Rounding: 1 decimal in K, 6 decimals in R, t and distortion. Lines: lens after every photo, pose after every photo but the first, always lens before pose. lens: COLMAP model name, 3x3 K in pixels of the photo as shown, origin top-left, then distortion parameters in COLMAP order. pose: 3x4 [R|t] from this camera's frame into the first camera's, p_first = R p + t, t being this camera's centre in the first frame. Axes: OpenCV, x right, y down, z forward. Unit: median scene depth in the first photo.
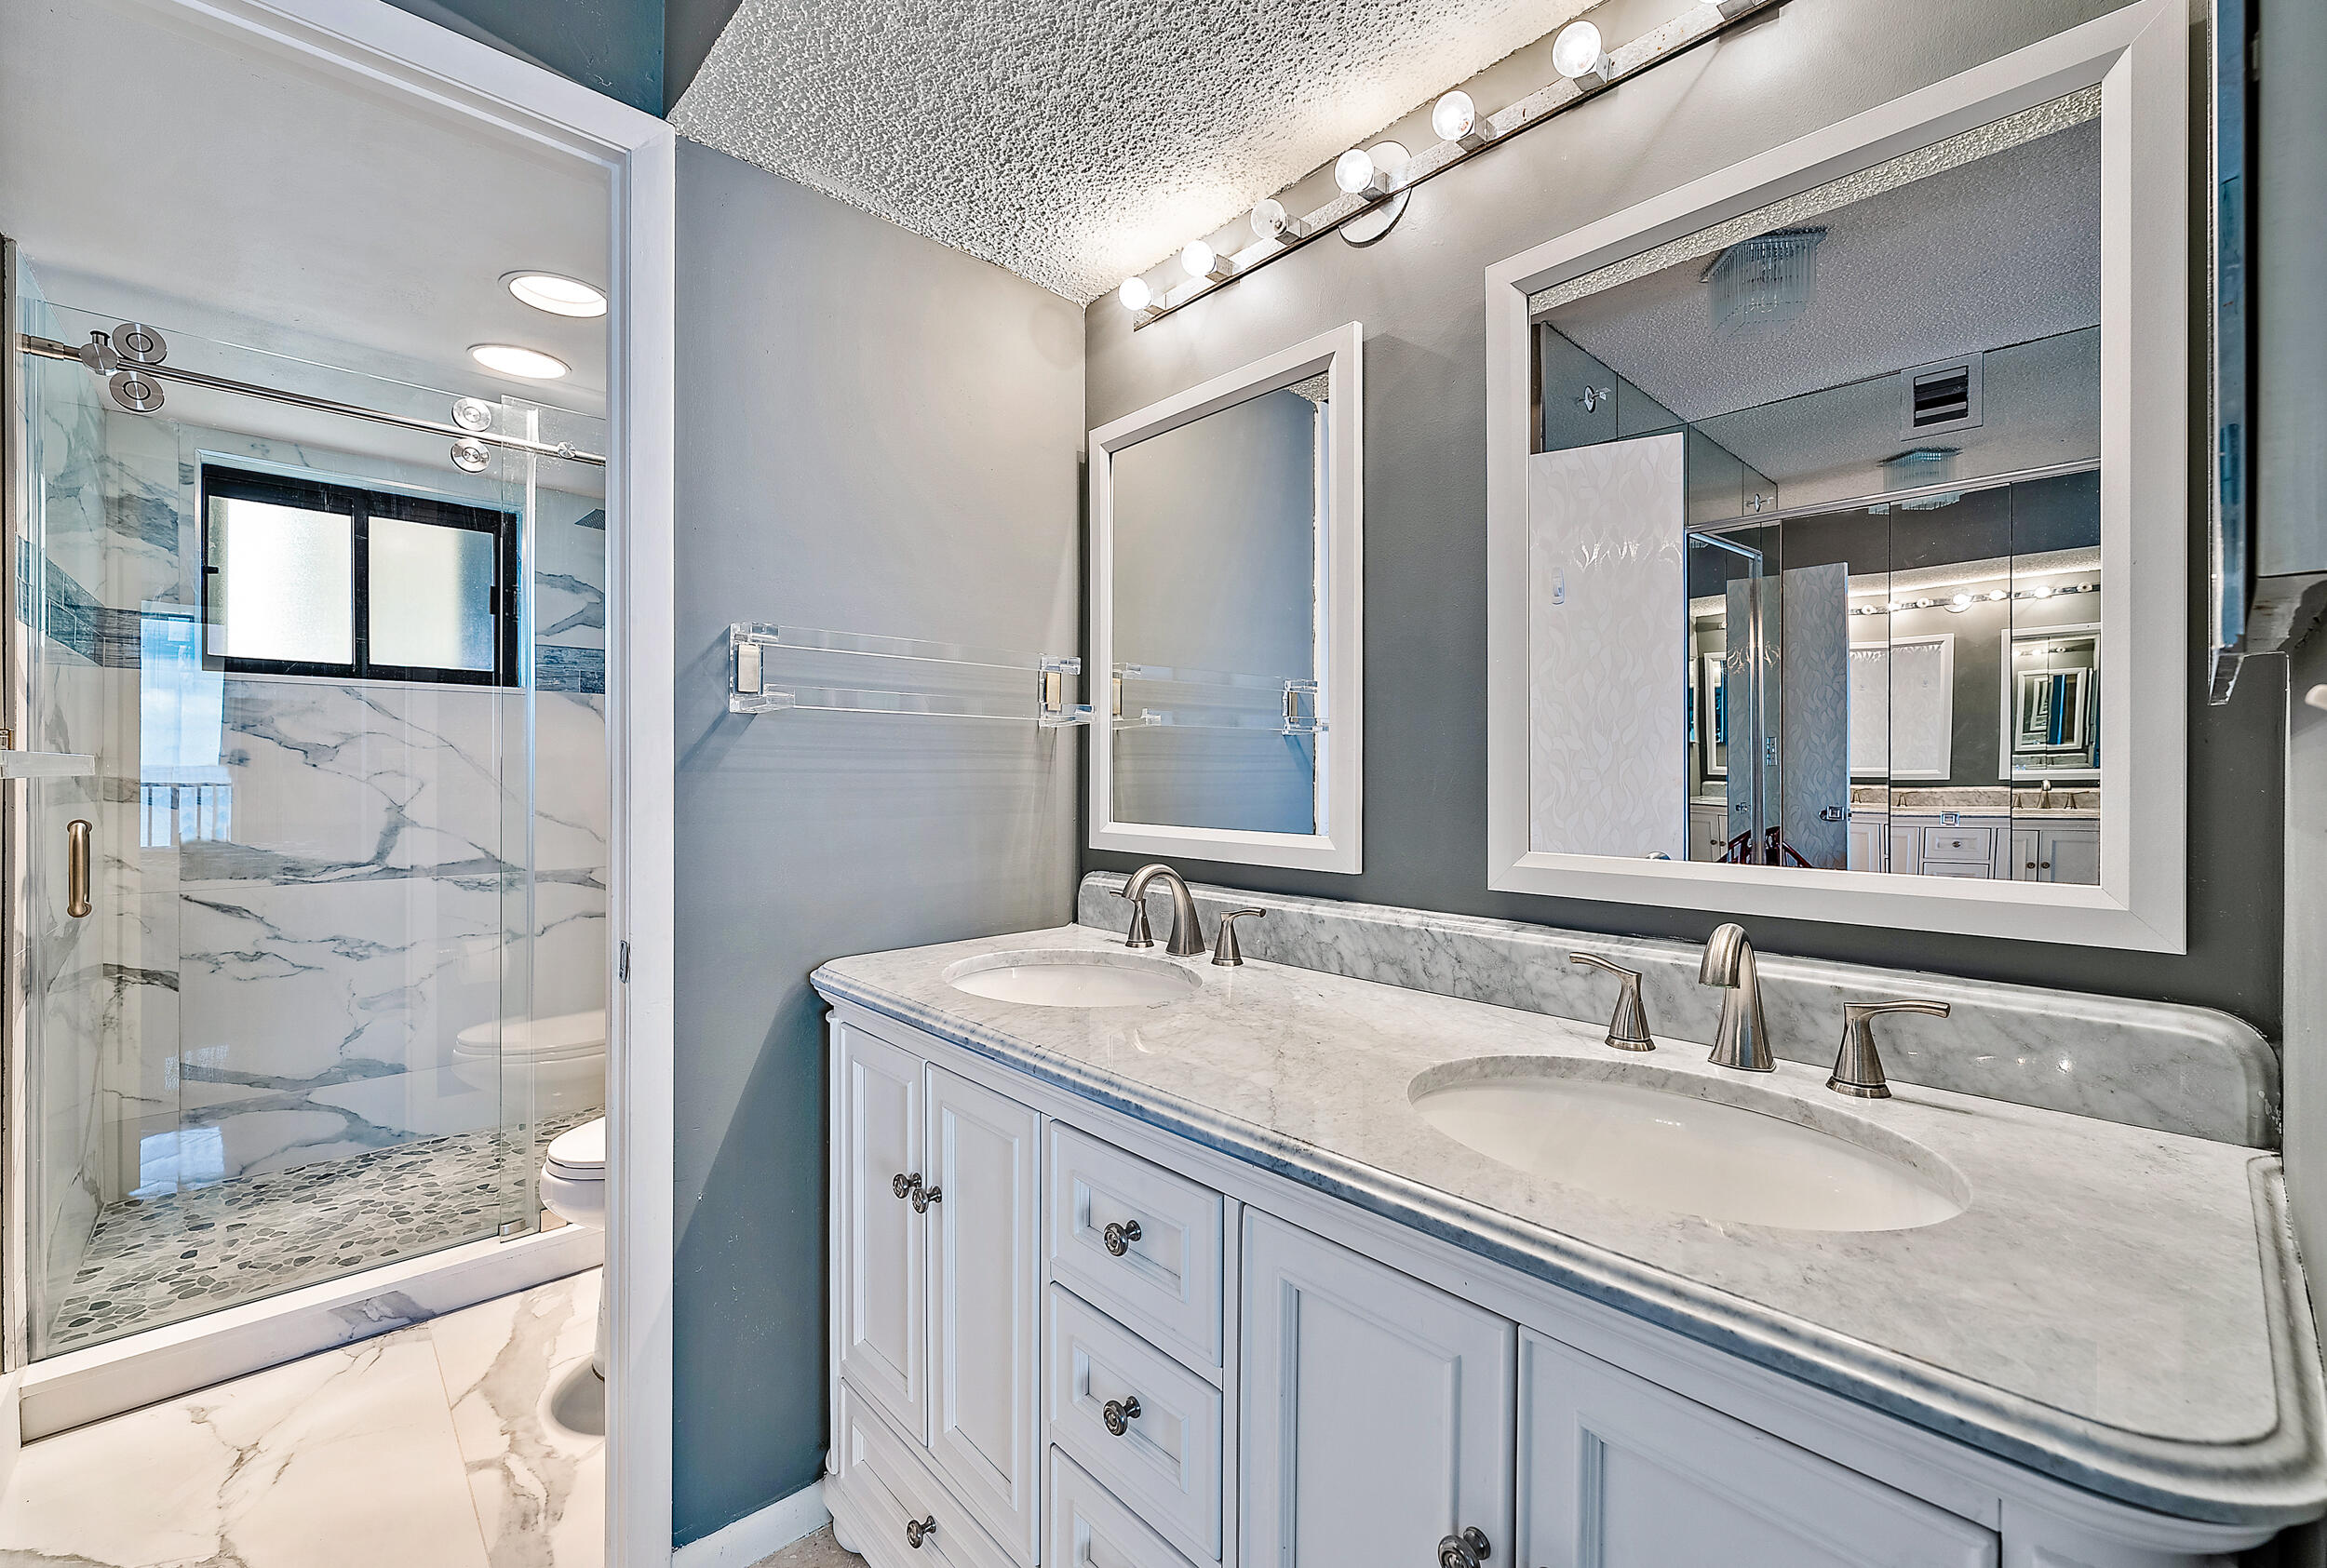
lens RADIAL K [[970.7, 0, 1171.1], [0, 970.7, 785.4], [0, 0, 1]] dist [0.002363, -0.000772]
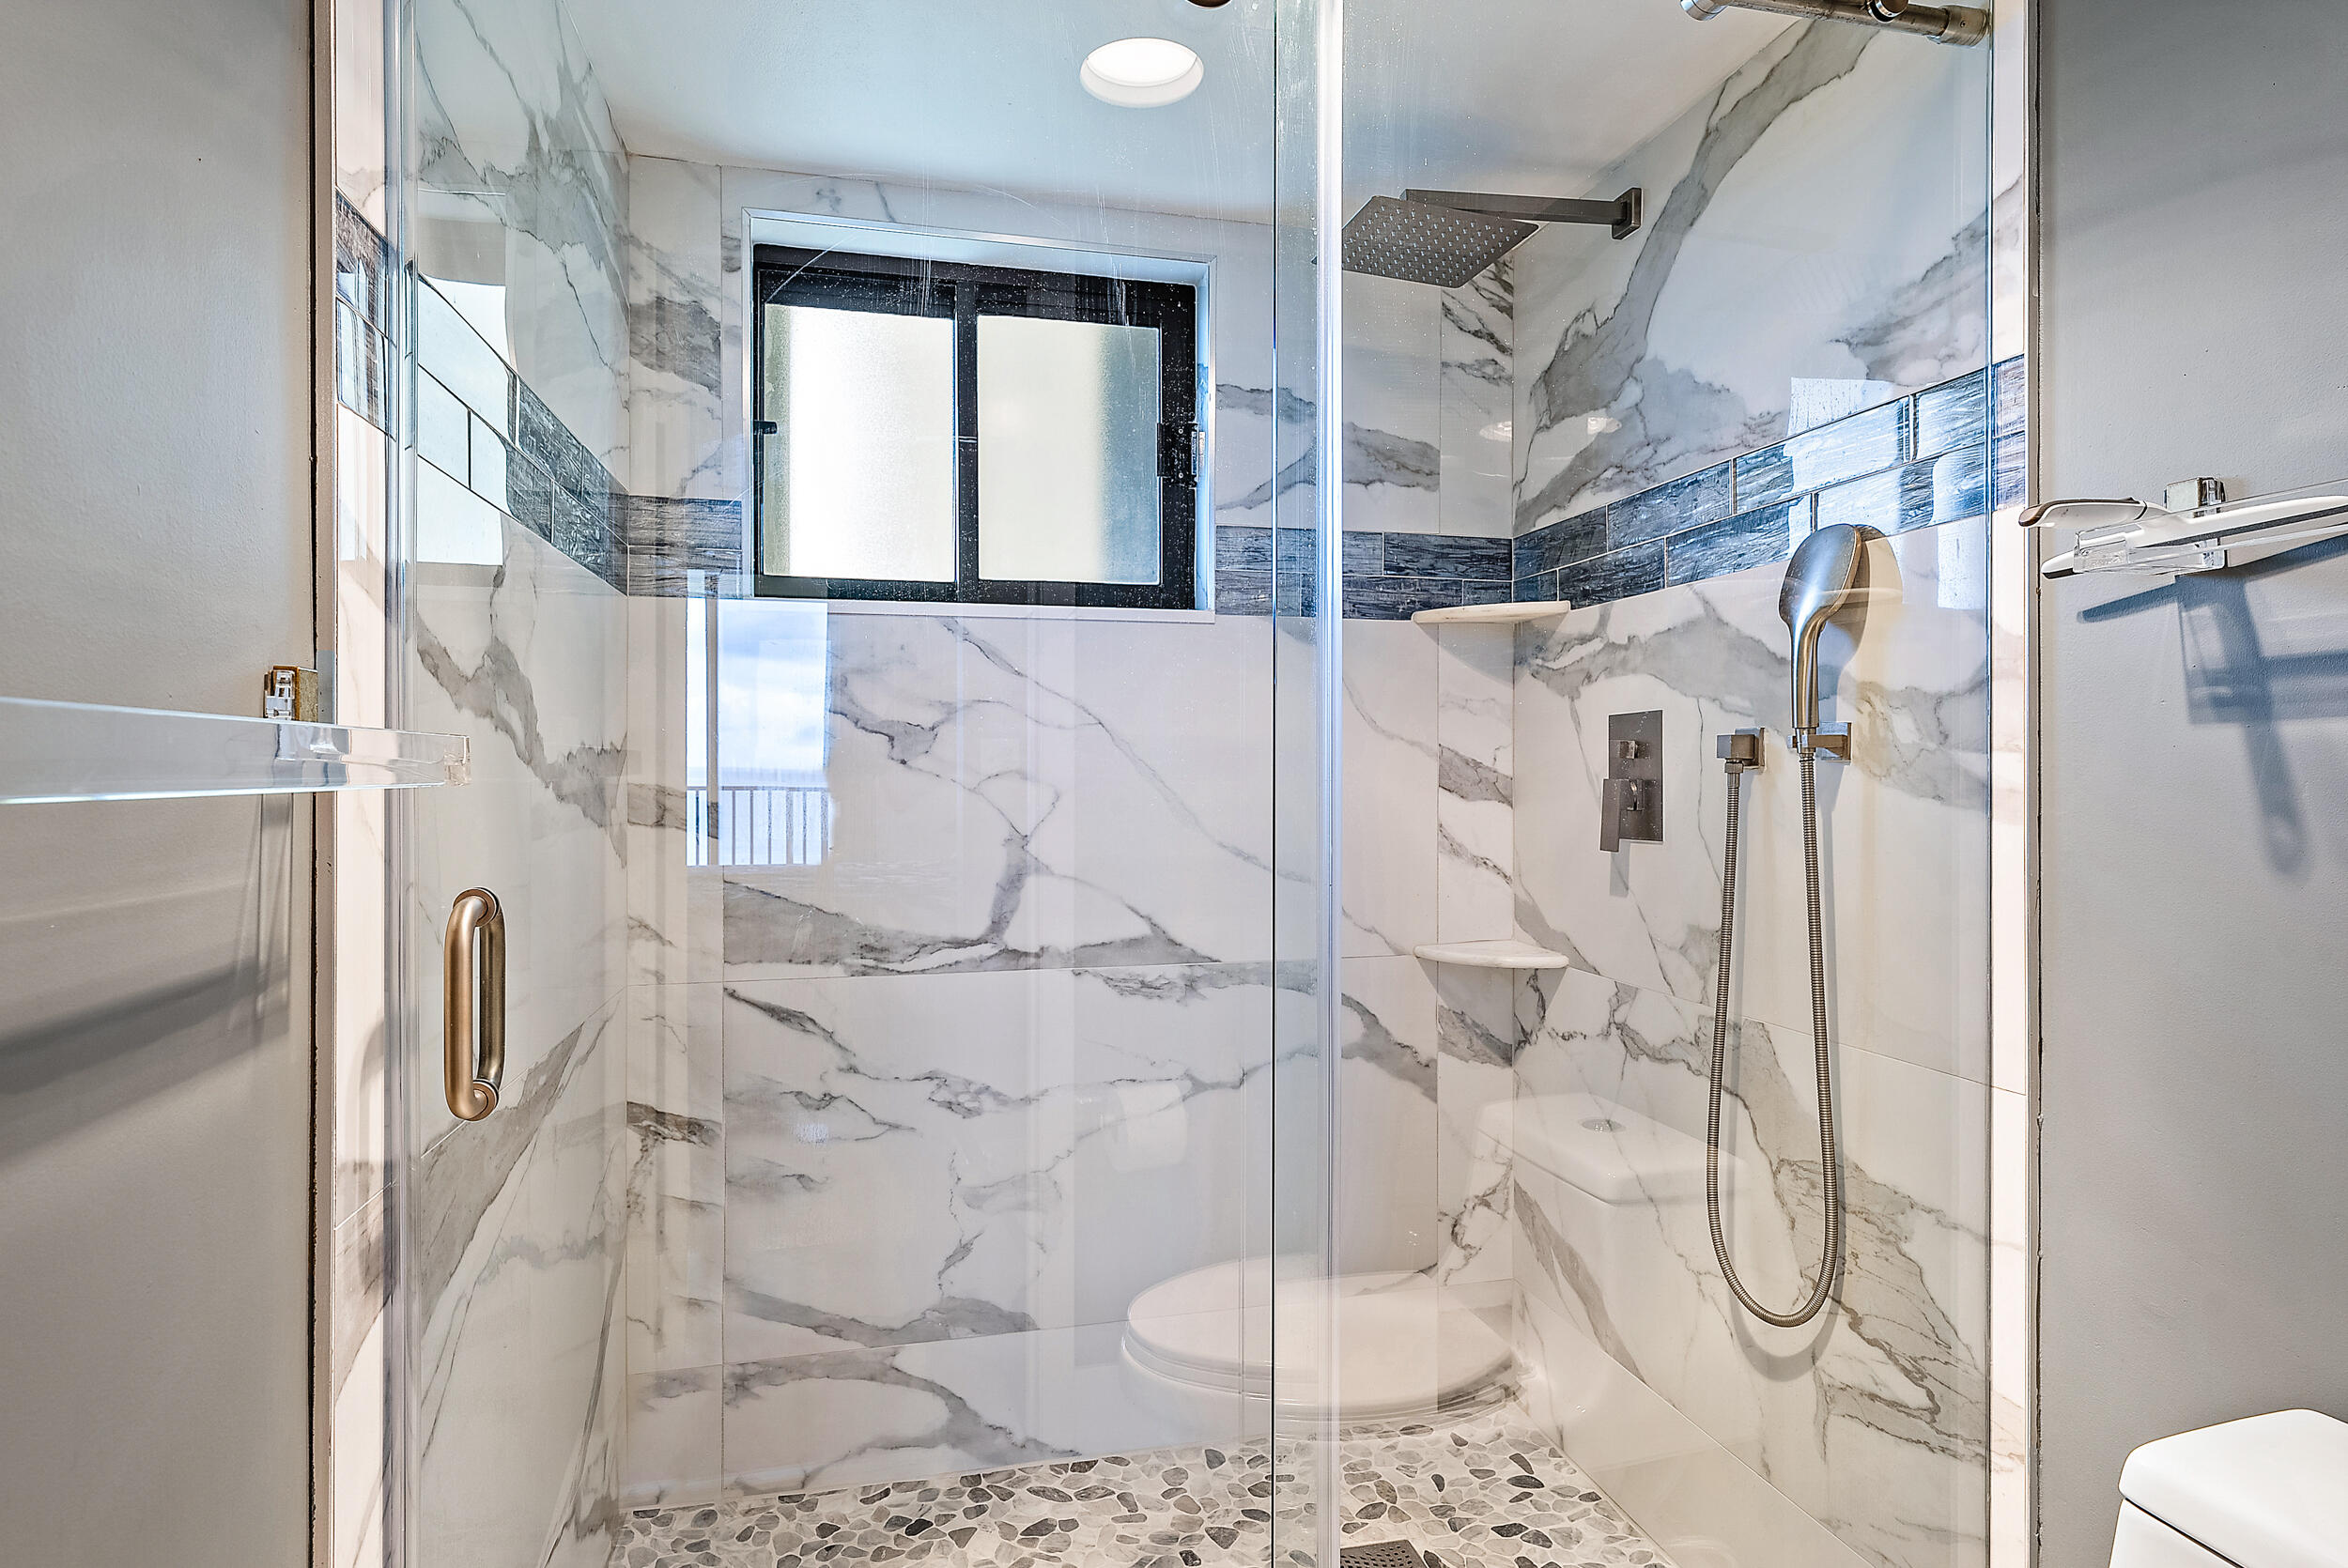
lens RADIAL K [[1336.0, 0, 1174.9], [0, 1336.0, 778.8], [0, 0, 1]] dist [-0.004358, 0.000671]
pose [[0.864866, -0.003699, -0.501989, -0.357410], [0.001031, 0.999984, -0.005593, -0.006050], [0.502001, 0.004320, 0.864856, 0.410892]]
